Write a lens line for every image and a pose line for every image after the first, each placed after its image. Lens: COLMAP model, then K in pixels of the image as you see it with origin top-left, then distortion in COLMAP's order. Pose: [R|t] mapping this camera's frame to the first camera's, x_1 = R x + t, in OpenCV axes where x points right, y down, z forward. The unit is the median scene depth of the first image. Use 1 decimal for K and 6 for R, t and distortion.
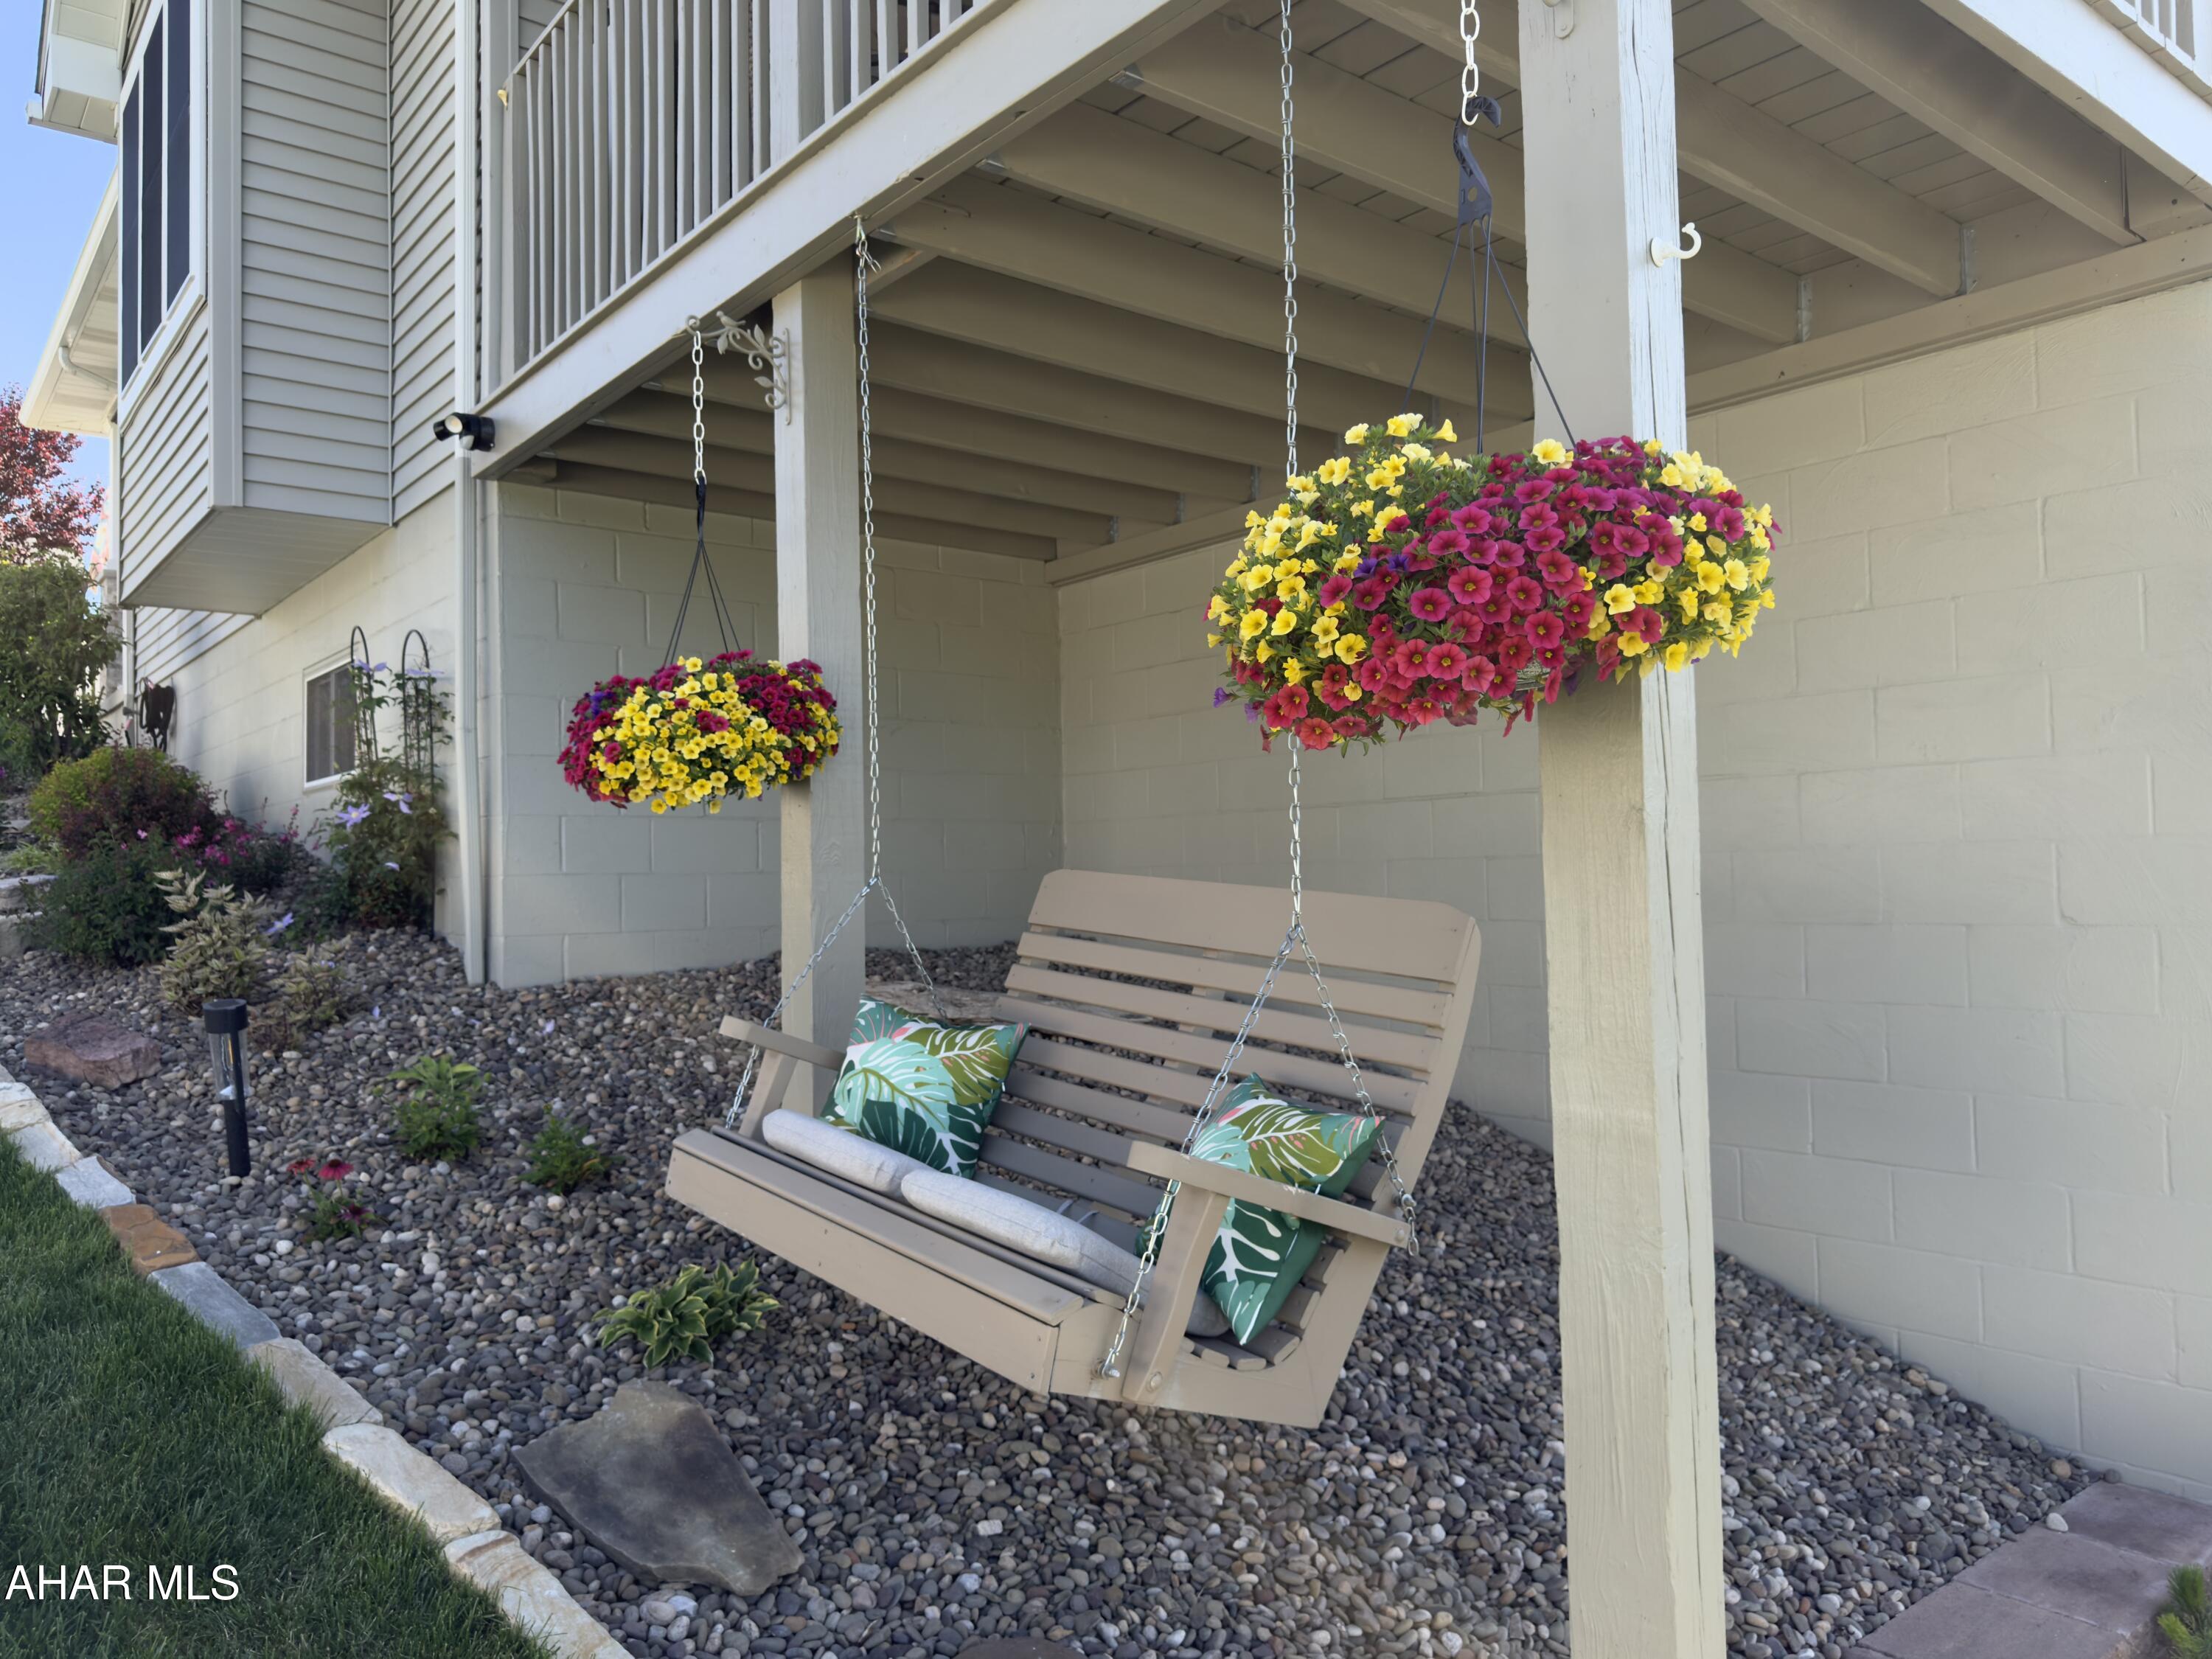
lens RADIAL K [[1571.2, 0, 1107.7], [0, 1571.2, 803.9], [0, 0, 1]] dist [0.083936, -0.095131]
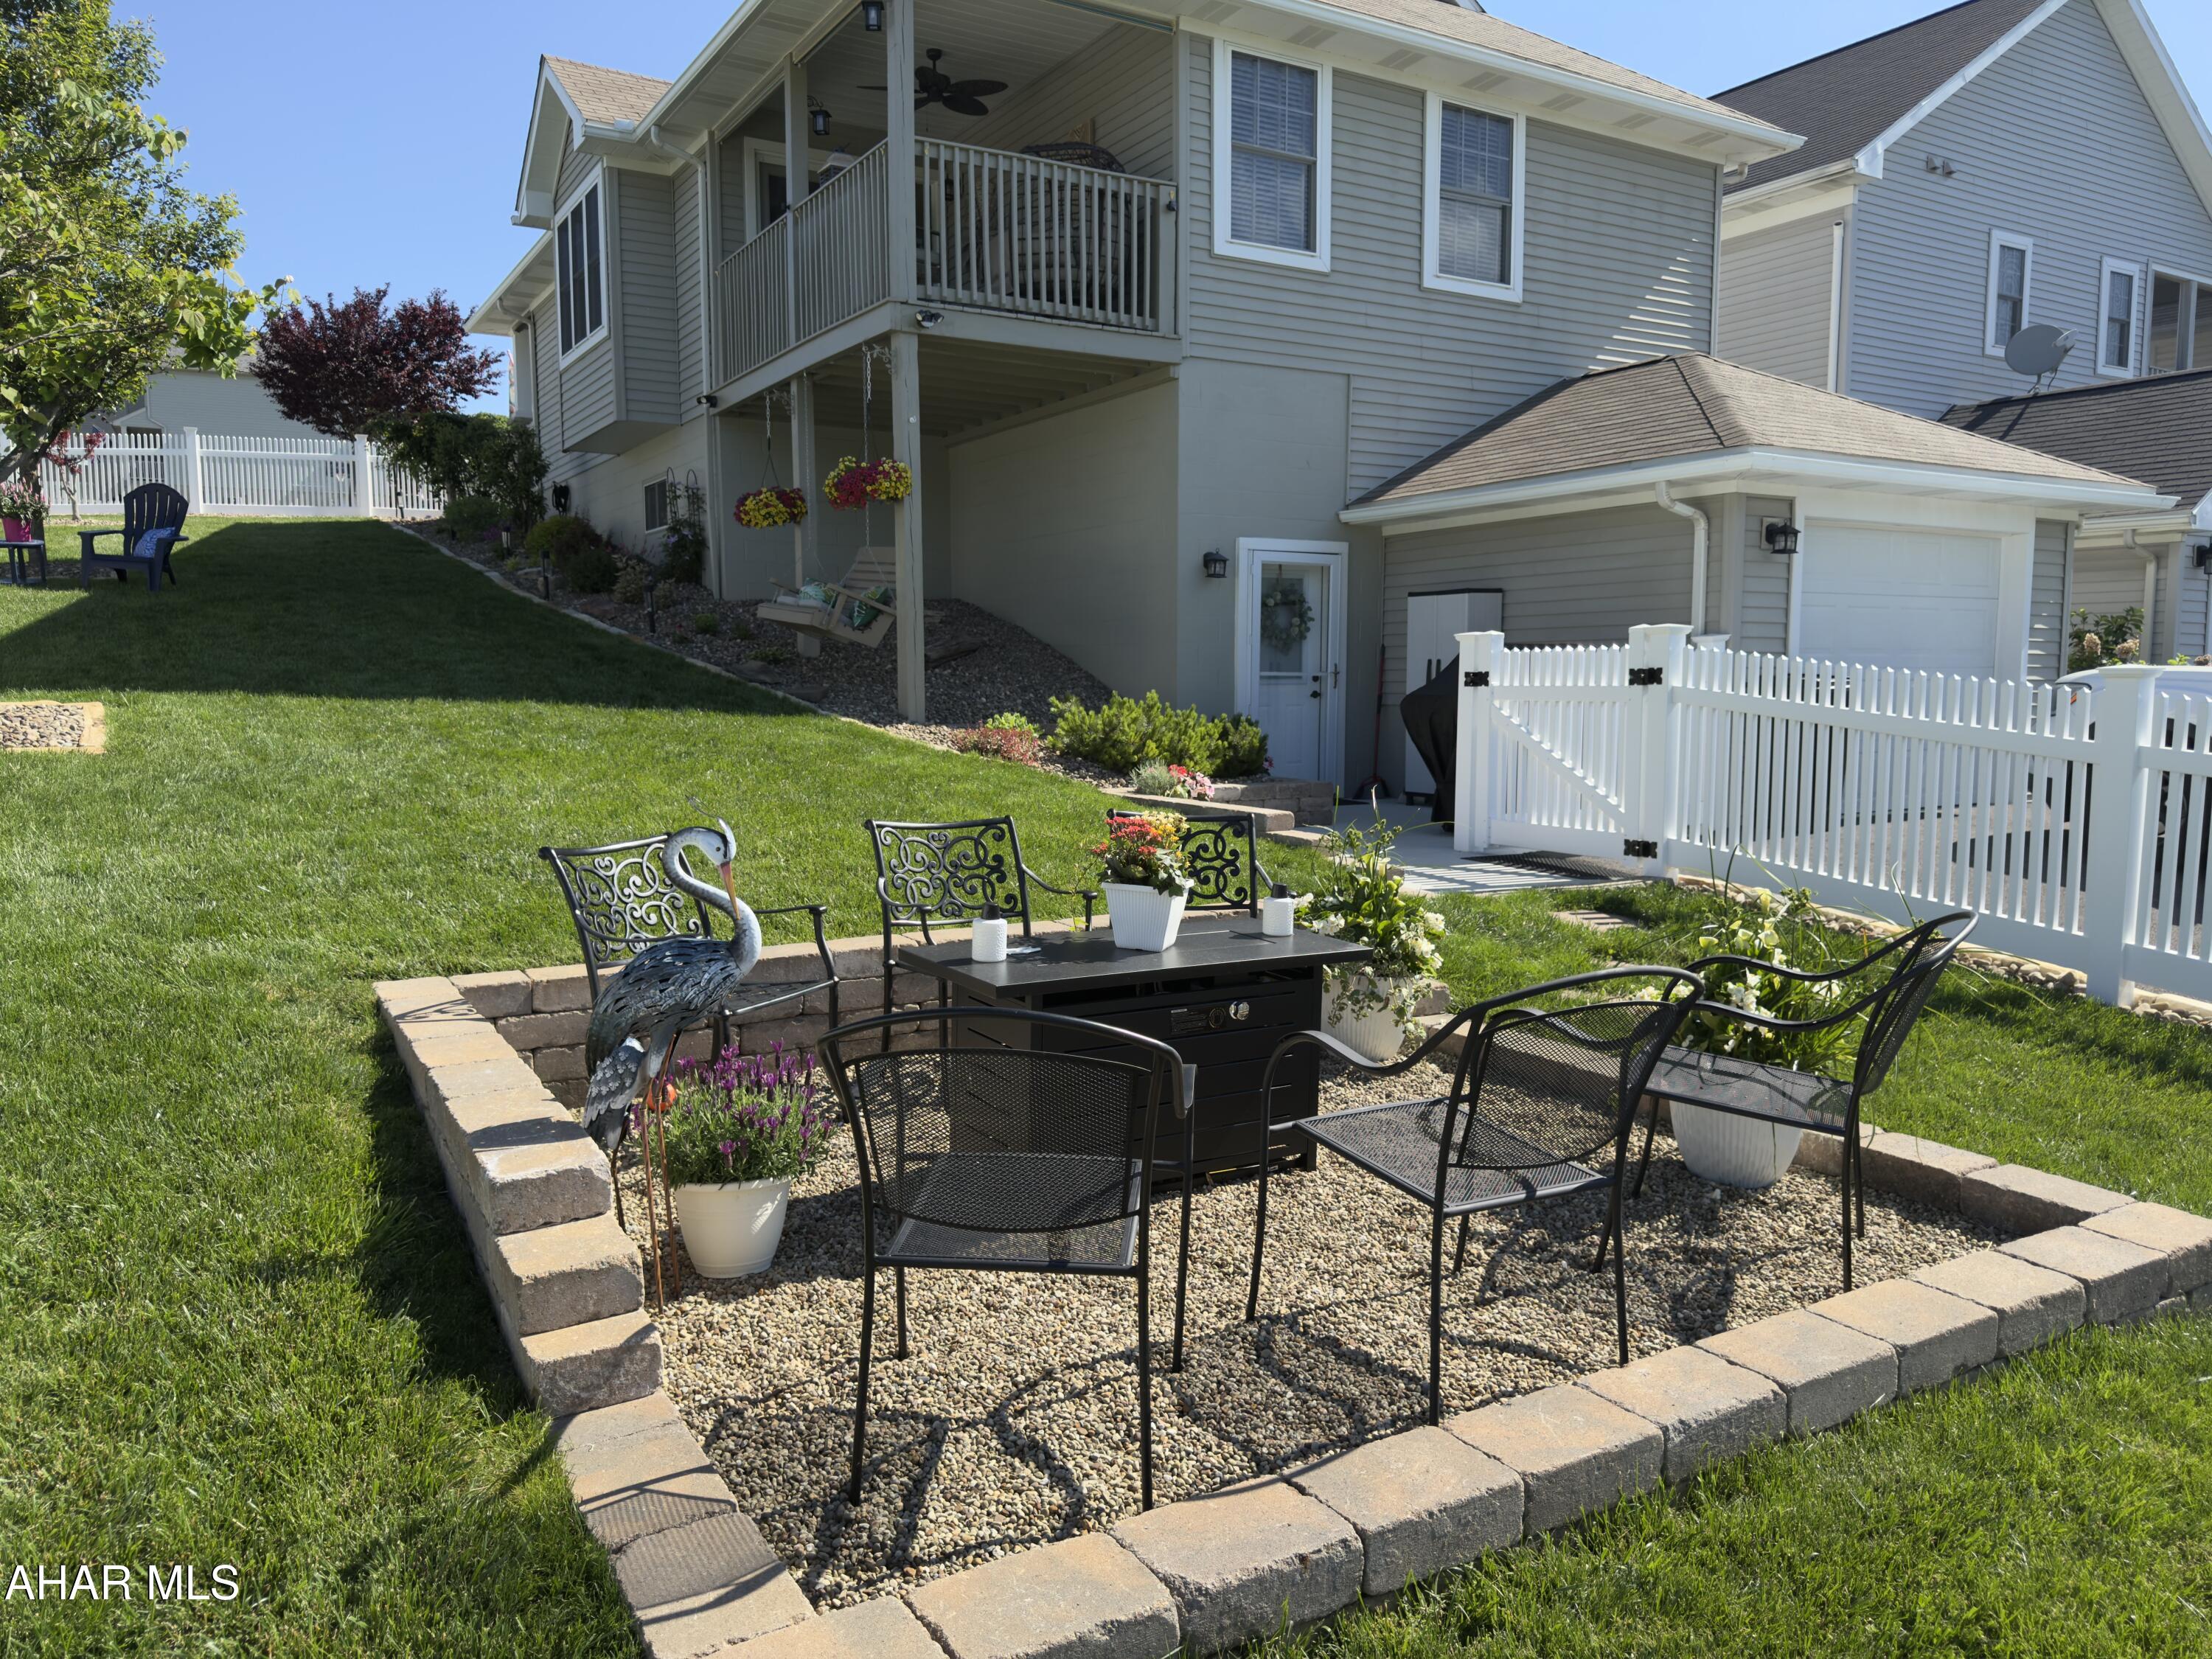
lens RADIAL K [[1571.2, 0, 1107.7], [0, 1571.2, 803.9], [0, 0, 1]] dist [0.083936, -0.095131]
pose [[0.989910, 0.026748, -0.139147, 0.656212], [-0.007706, 0.990731, 0.135621, 0.082540], [0.141485, -0.133181, 0.980941, -1.619400]]
